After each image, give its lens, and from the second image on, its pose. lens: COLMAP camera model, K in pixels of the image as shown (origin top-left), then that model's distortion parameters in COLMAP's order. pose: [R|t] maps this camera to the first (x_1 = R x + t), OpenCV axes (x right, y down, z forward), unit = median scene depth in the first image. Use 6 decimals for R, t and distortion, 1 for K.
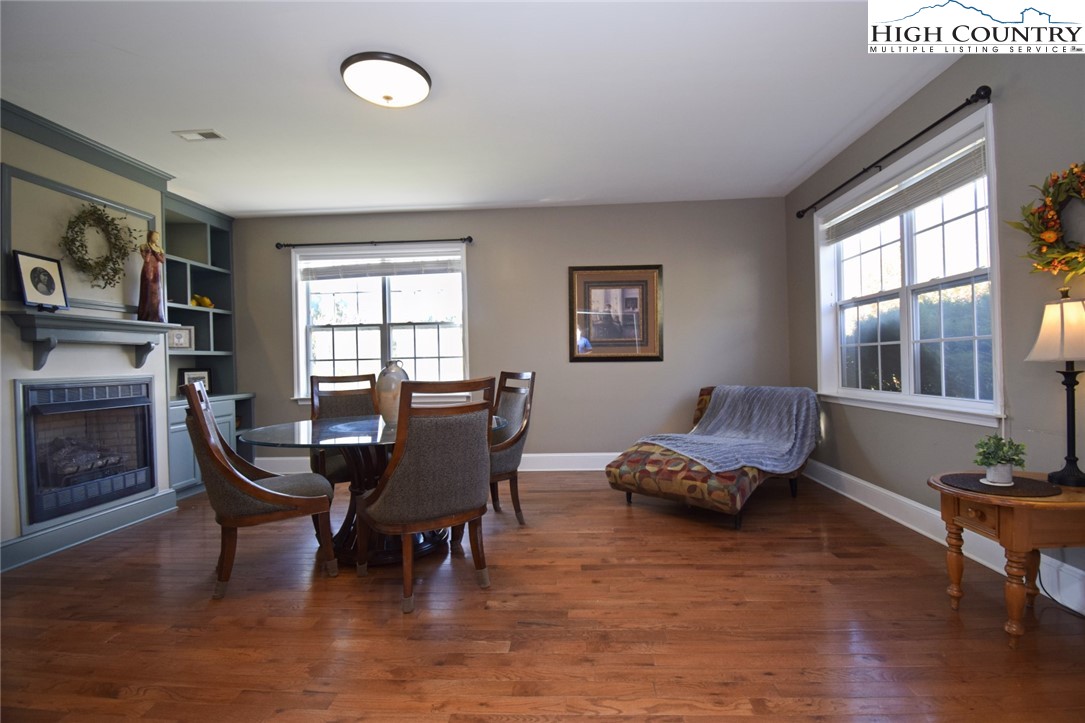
lens RADIAL K [[473.4, 0, 545.1], [0, 473.4, 366.7], [0, 0, 1]] dist [-0.015375, -0.002673]
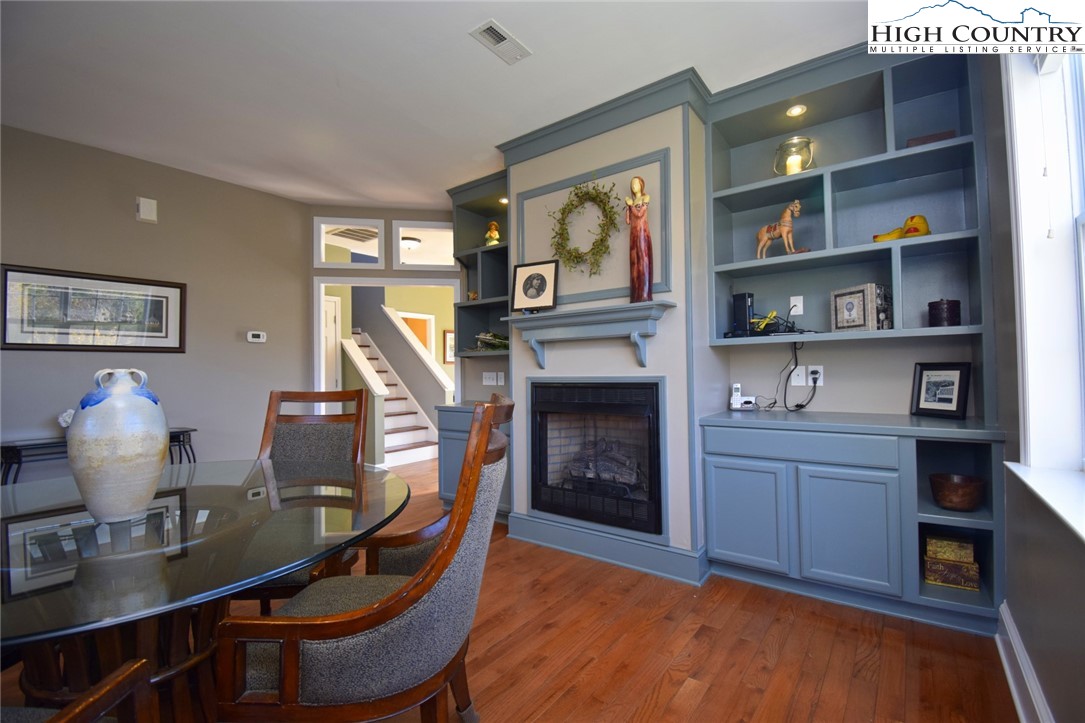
lens RADIAL K [[473.4, 0, 541.9], [0, 473.4, 362.4], [0, 0, 1]] dist [-0.015375, -0.002673]
pose [[-0.571391, 0.023586, -0.820339, -0.176903], [0.019332, 0.999696, 0.015278, -0.021726], [0.820450, -0.007129, -0.571674, 1.535852]]
